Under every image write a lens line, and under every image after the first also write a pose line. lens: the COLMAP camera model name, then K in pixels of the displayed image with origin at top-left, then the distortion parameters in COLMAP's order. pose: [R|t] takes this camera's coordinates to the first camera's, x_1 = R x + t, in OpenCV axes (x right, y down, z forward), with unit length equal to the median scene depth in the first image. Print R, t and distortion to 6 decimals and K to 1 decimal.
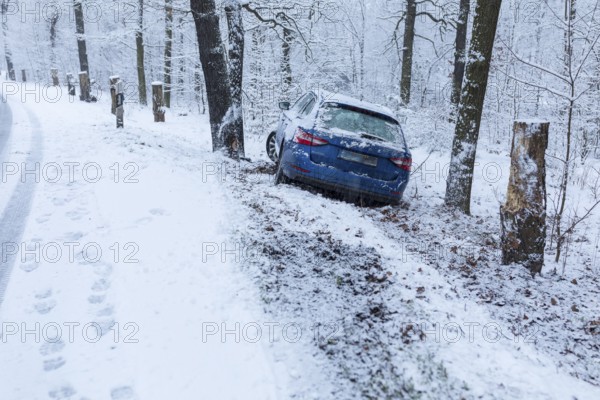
lens RADIAL K [[567.4, 0, 300.0], [0, 567.4, 200.0], [0, 0, 1]] dist [0.011420, 0.007472]
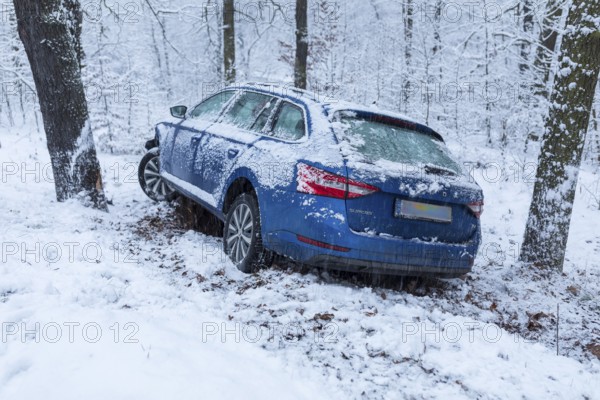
lens RADIAL K [[567.4, 0, 300.0], [0, 567.4, 200.0], [0, 0, 1]] dist [0.011420, 0.007472]
pose [[0.913083, -0.114960, 0.391233, -0.218089], [0.104276, 0.993364, 0.048526, -0.123140], [-0.394215, -0.003512, 0.919011, 0.541695]]
